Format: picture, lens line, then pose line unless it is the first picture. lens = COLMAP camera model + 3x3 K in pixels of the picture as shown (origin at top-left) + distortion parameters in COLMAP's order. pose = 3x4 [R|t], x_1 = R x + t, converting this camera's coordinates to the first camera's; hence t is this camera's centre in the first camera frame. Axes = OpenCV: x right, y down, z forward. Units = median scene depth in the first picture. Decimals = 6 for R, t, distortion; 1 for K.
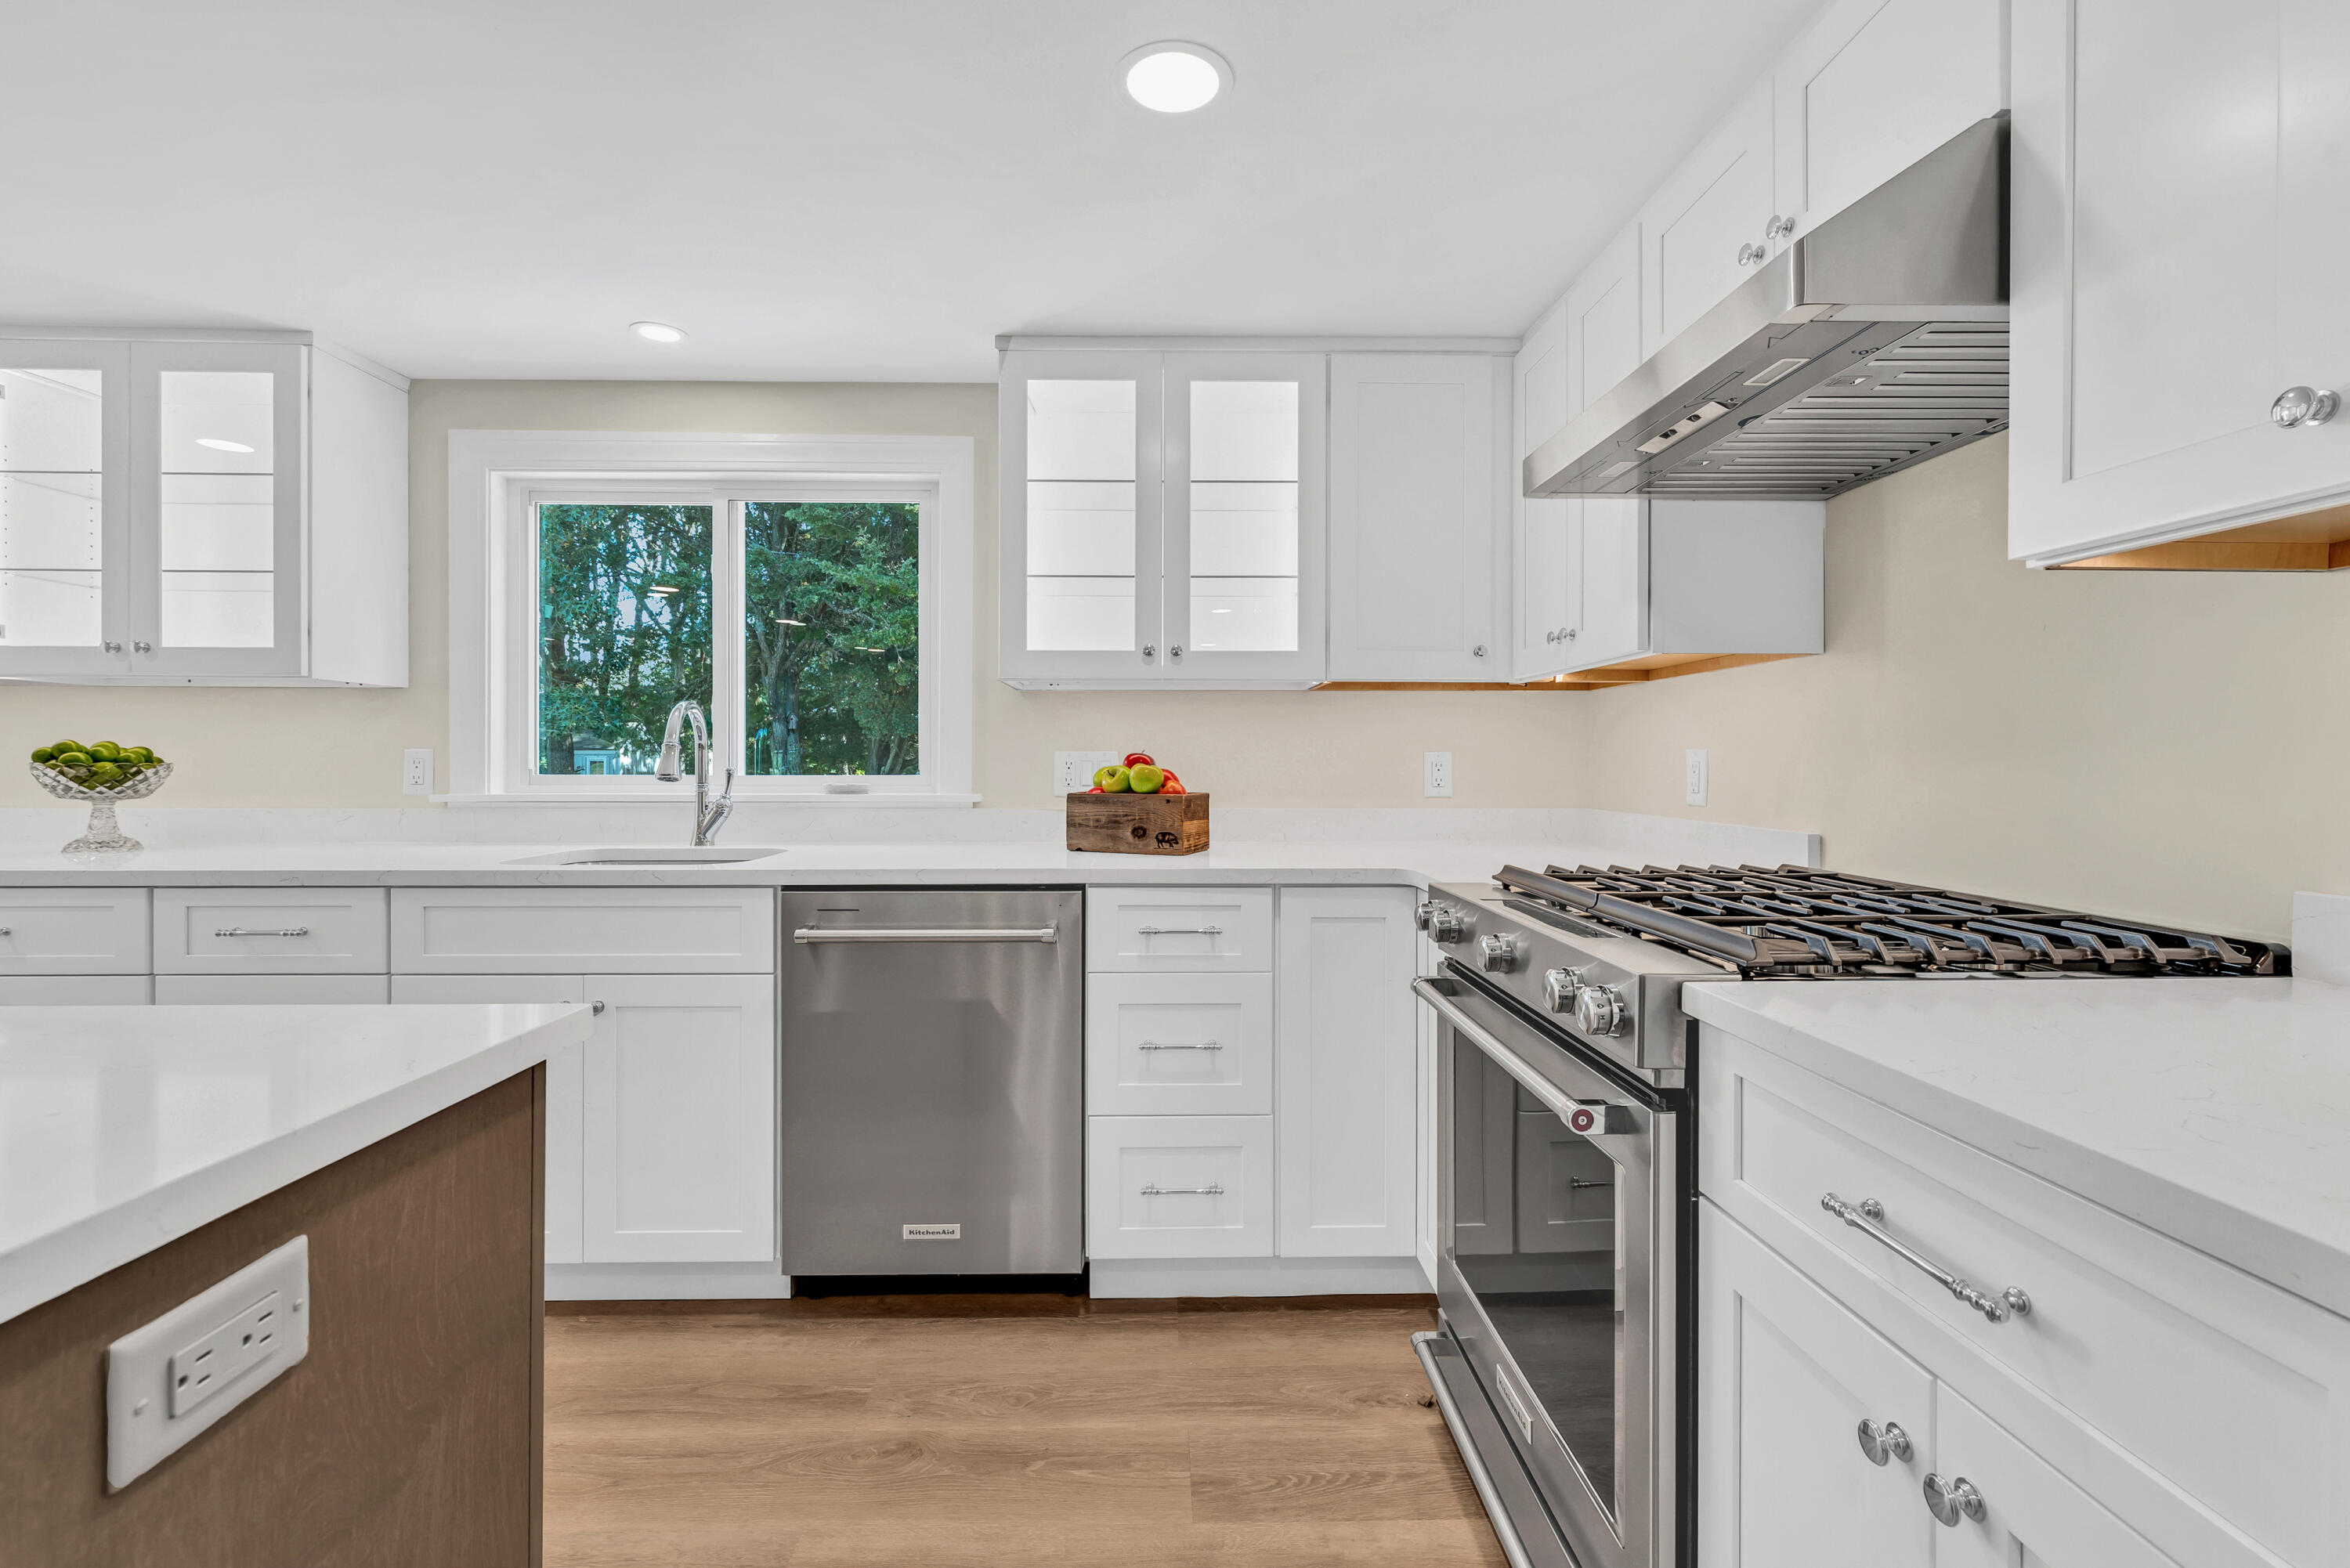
lens RADIAL K [[1017.0, 0, 1172.6], [0, 1017.0, 767.0], [0, 0, 1]] dist [0.000361, -0.000026]
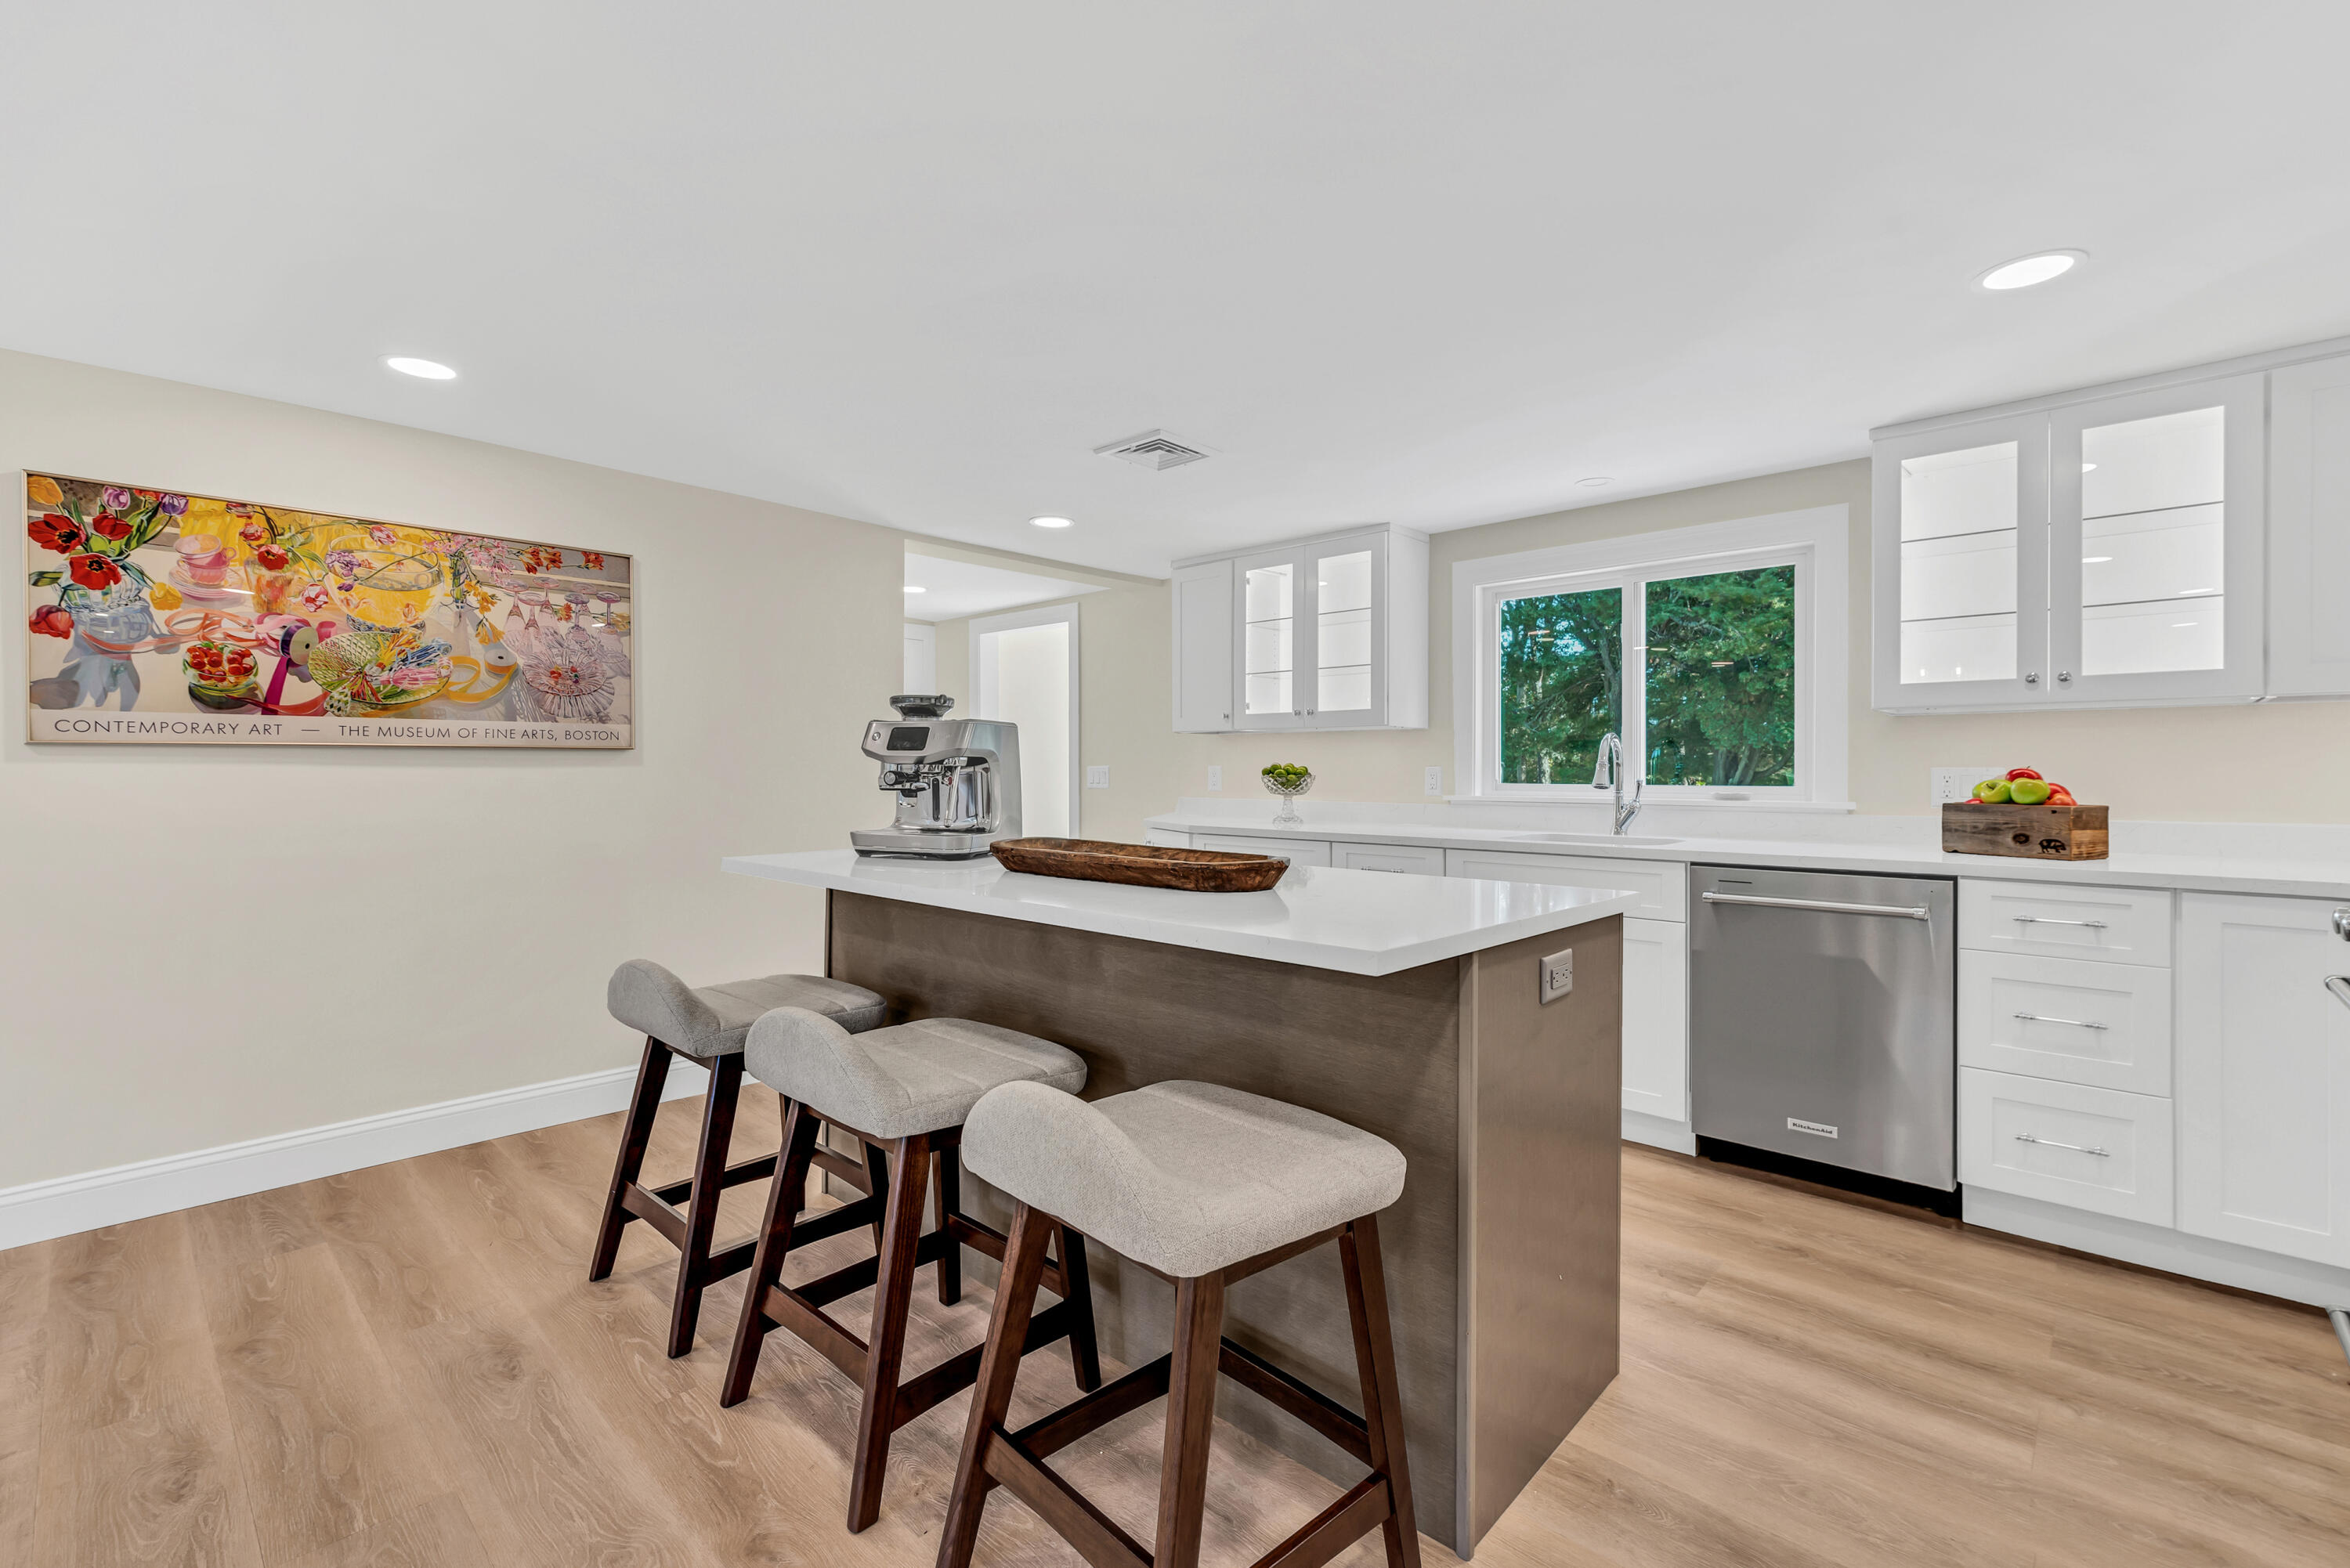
lens RADIAL K [[1017.0, 0, 1167.8], [0, 1017.0, 770.3], [0, 0, 1]] dist [0.000361, -0.000026]
pose [[0.713780, -0.000815, -0.700370, 0.081957], [-0.004274, 0.999976, -0.005519, -0.001734], [0.700357, 0.006933, 0.713759, -0.474690]]
